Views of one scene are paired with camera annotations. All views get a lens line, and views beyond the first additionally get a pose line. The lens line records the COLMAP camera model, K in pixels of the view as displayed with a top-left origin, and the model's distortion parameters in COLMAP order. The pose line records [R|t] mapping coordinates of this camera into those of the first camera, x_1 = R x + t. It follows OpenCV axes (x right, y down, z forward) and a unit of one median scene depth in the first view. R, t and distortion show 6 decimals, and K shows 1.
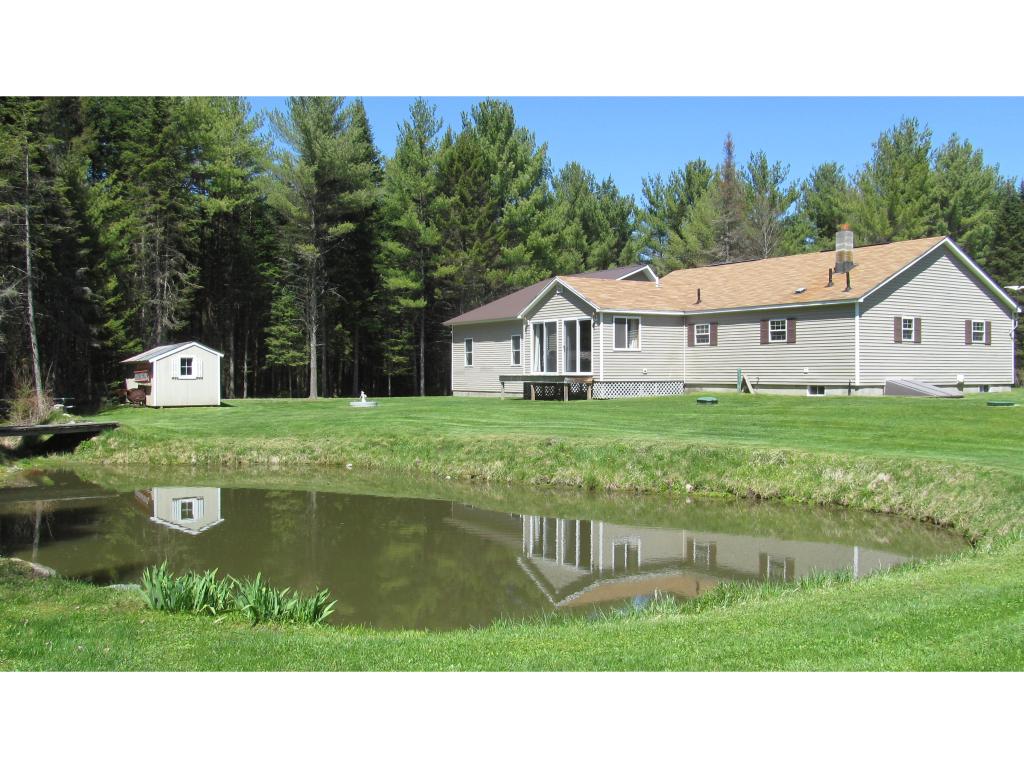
lens RADIAL K [[987.9, 0, 512.0], [0, 987.9, 384.0], [0, 0, 1]] dist [-0.001759, -0.001871]
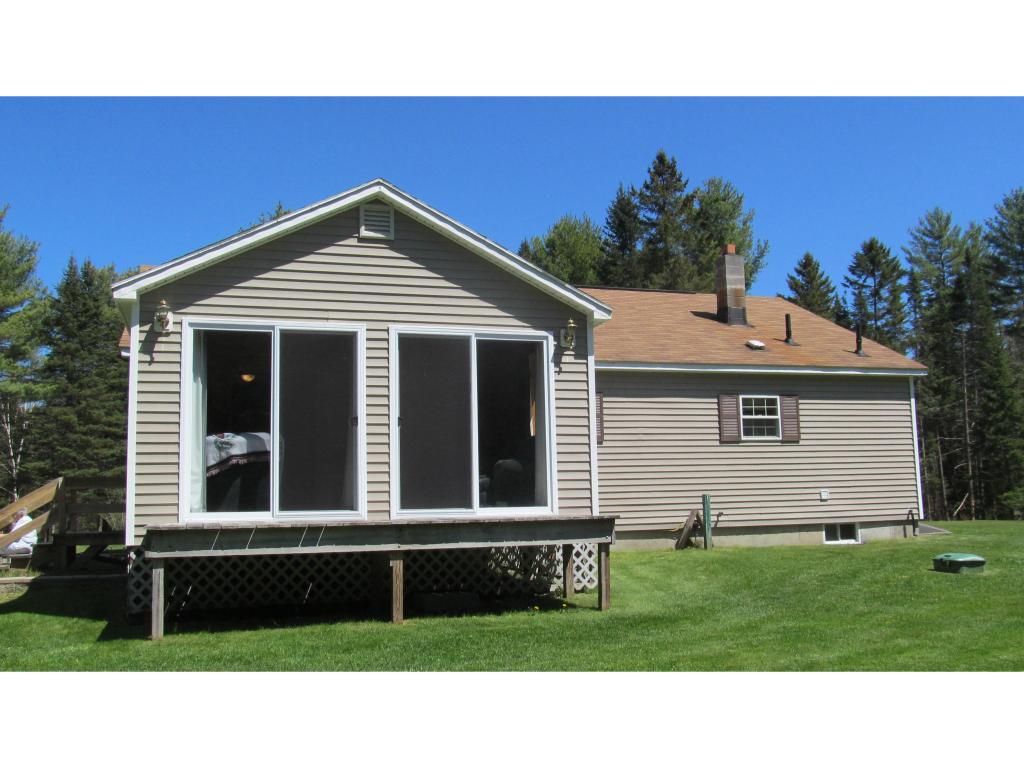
lens RADIAL K [[987.9, 0, 512.0], [0, 987.9, 384.0], [0, 0, 1]] dist [-0.001759, -0.001871]
pose [[0.213928, 0.115518, 0.969995, -0.222654], [0.038839, 0.991192, -0.126608, -0.010757], [-0.976077, 0.064759, 0.207557, 0.910708]]
